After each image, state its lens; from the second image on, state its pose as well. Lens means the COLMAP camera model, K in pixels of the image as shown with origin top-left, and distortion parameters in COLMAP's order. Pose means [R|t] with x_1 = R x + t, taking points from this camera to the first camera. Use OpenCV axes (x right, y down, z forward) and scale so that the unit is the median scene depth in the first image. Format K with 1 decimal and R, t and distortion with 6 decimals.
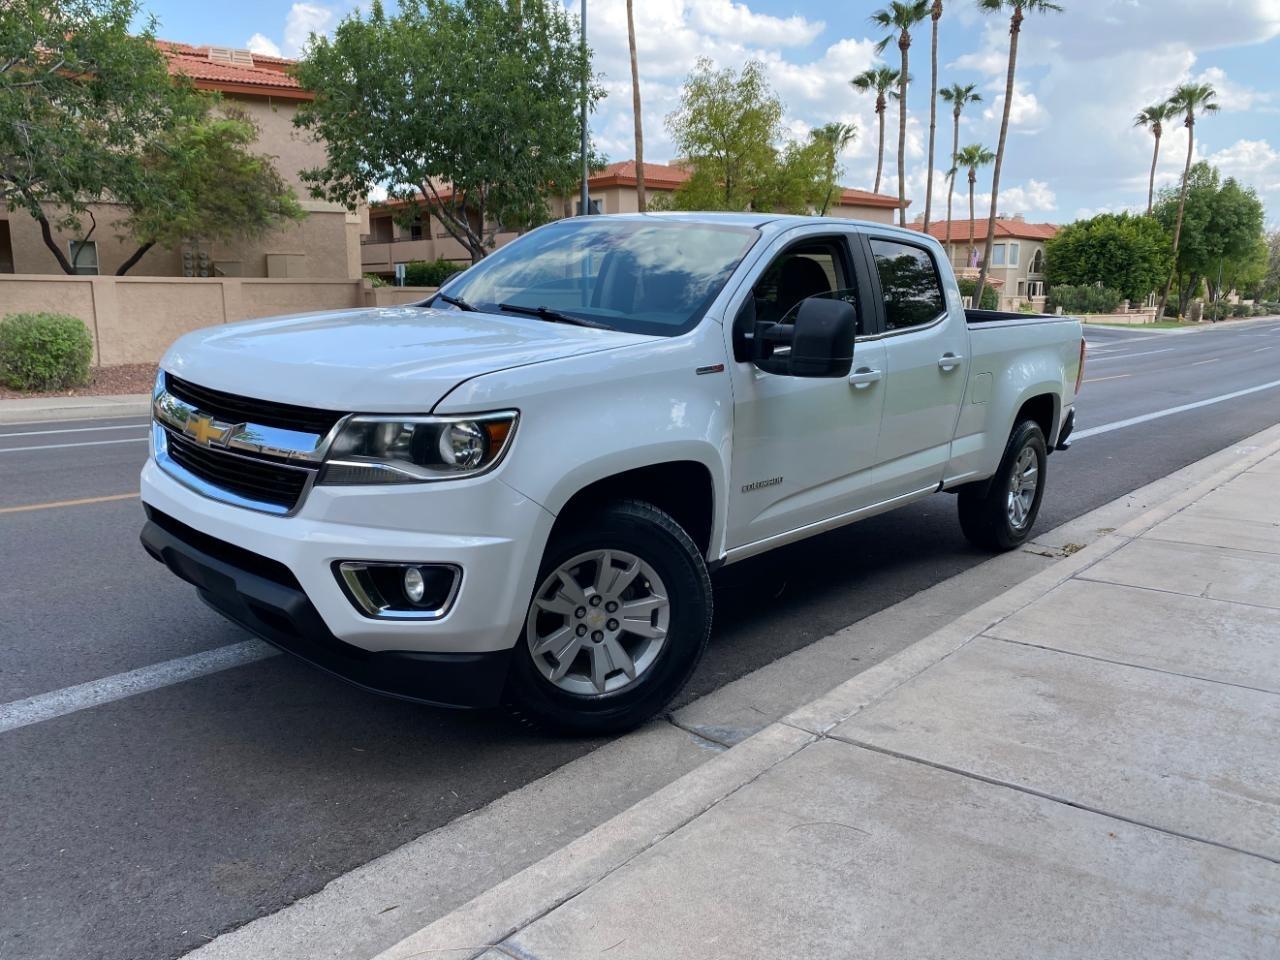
lens RADIAL K [[976.2, 0, 618.9], [0, 976.2, 479.2], [0, 0, 1]] dist [0.018950, -0.005610]
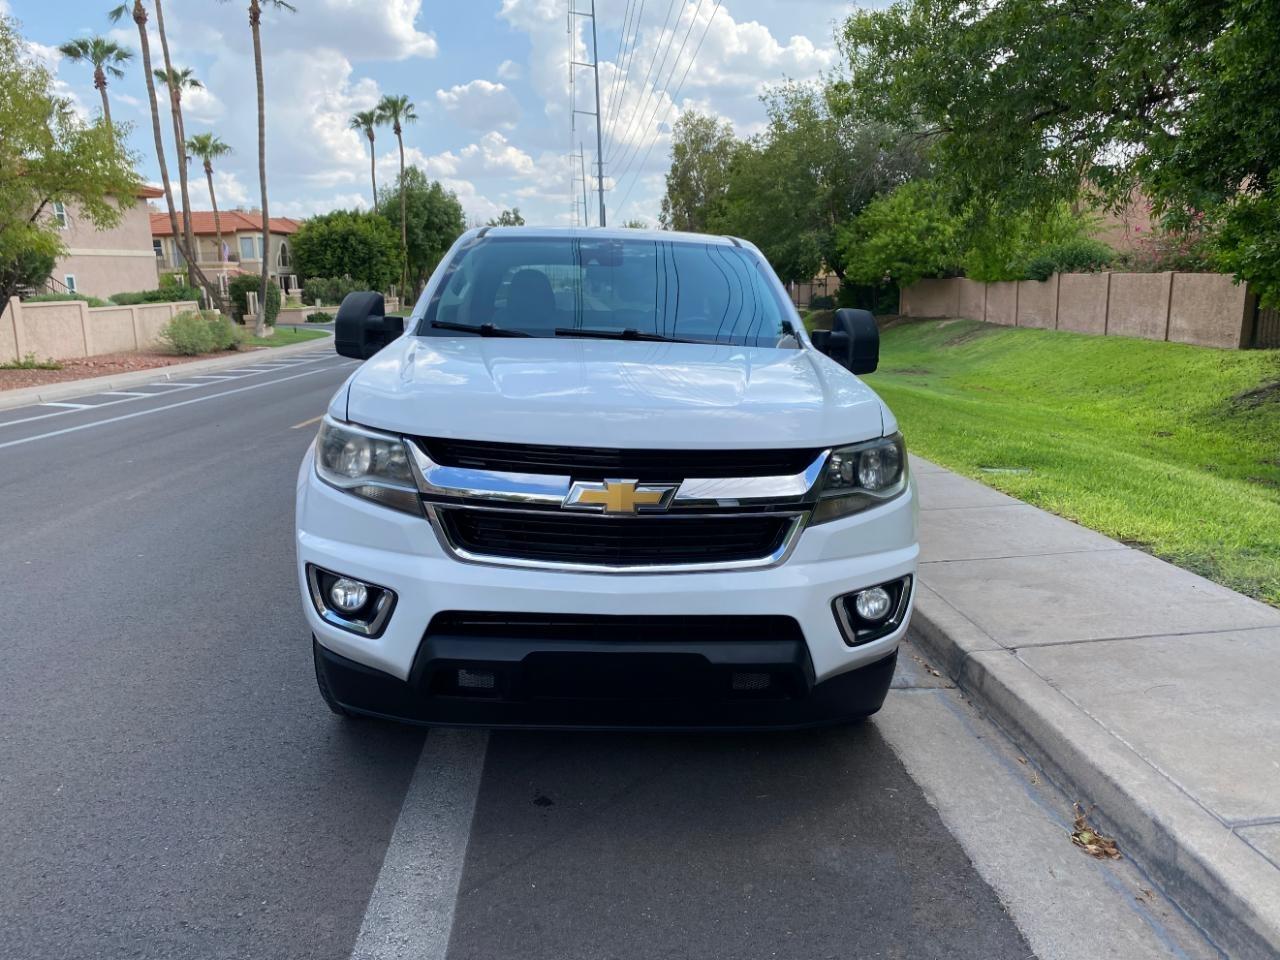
lens RADIAL K [[981.7, 0, 640.4], [0, 981.7, 500.6], [0, 0, 1]] dist [0.004970, -0.001954]
pose [[0.720351, -0.169985, 0.672458, -0.096863], [0.151552, 0.984652, 0.086557, -0.011560], [-0.676850, 0.039561, 0.735057, 0.036255]]
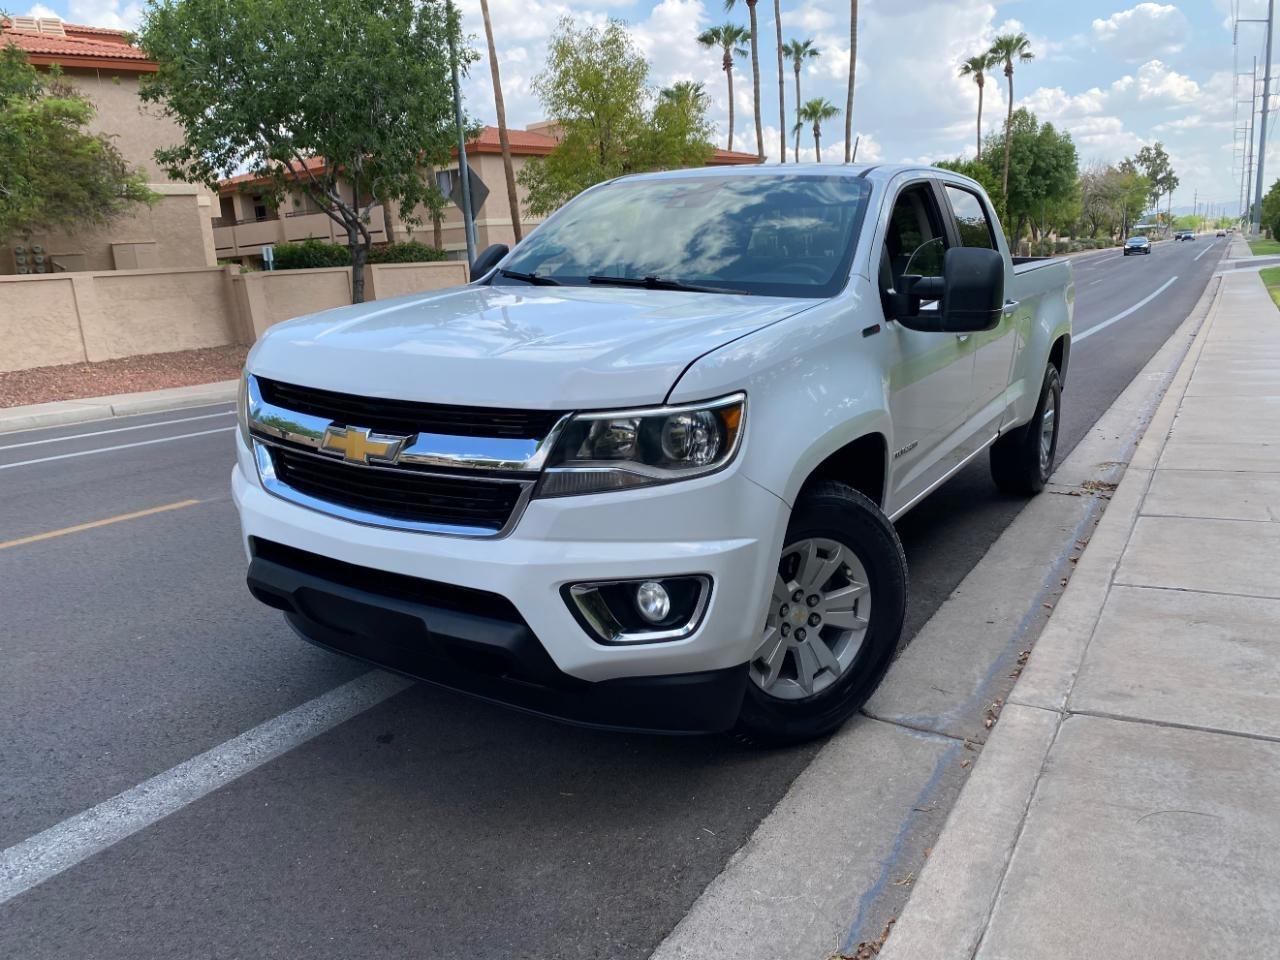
lens RADIAL K [[978.8, 0, 635.2], [0, 978.8, 480.0], [0, 0, 1]] dist [0.012632, -0.001981]
pose [[0.984472, -0.092308, 0.149309, -0.033471], [0.087446, 0.995413, 0.038819, -0.003461], [-0.152208, -0.025159, 0.988028, 0.014299]]
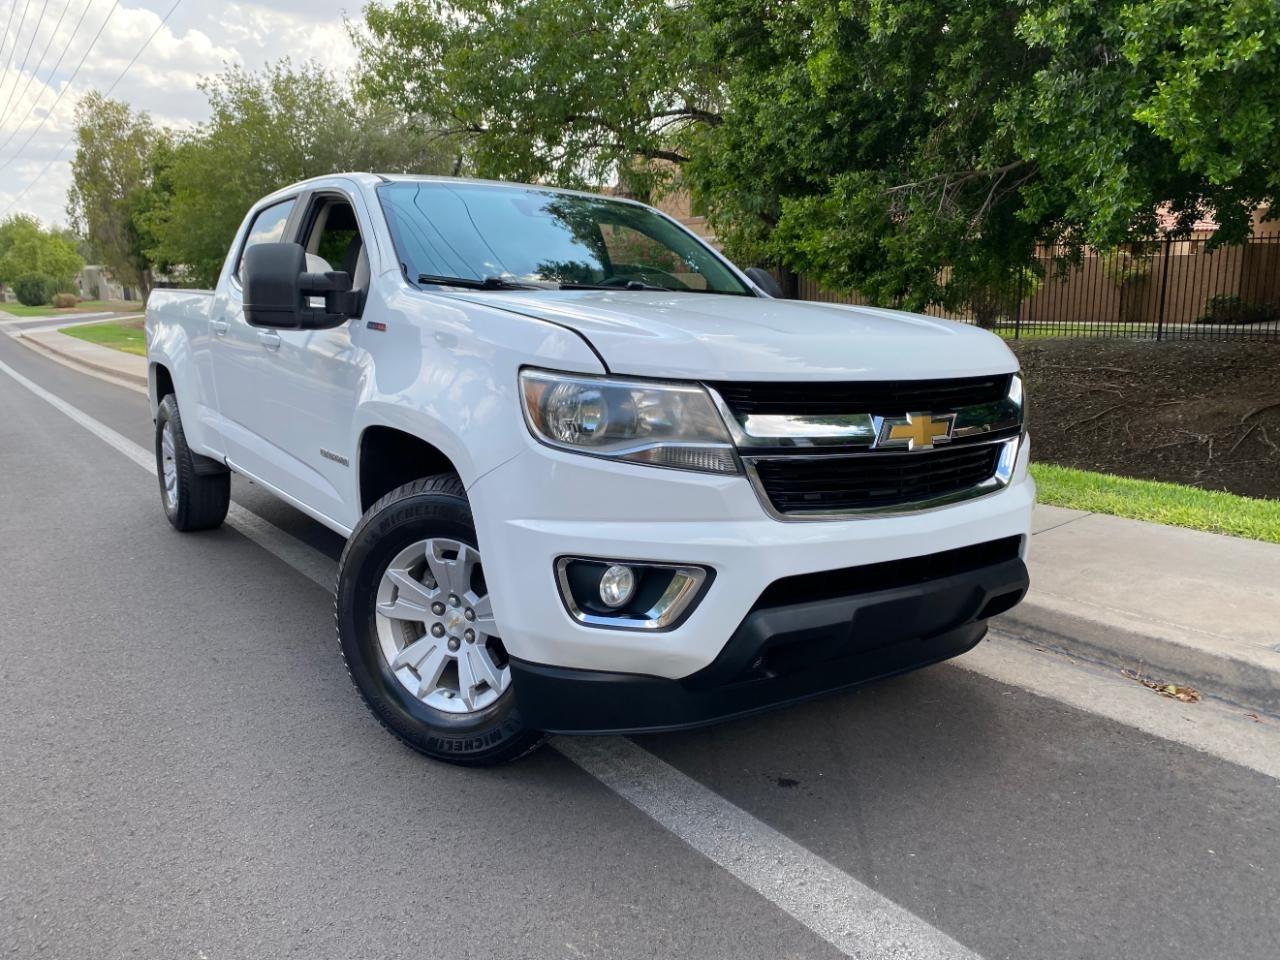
lens RADIAL K [[981.6, 0, 630.0], [0, 981.6, 475.2], [0, 0, 1]] dist [0.011338, -0.002686]
pose [[0.255273, -0.203246, 0.945266, -0.124388], [0.198888, 0.967787, 0.154377, -0.018432], [-0.946192, 0.148593, 0.287473, 0.096717]]
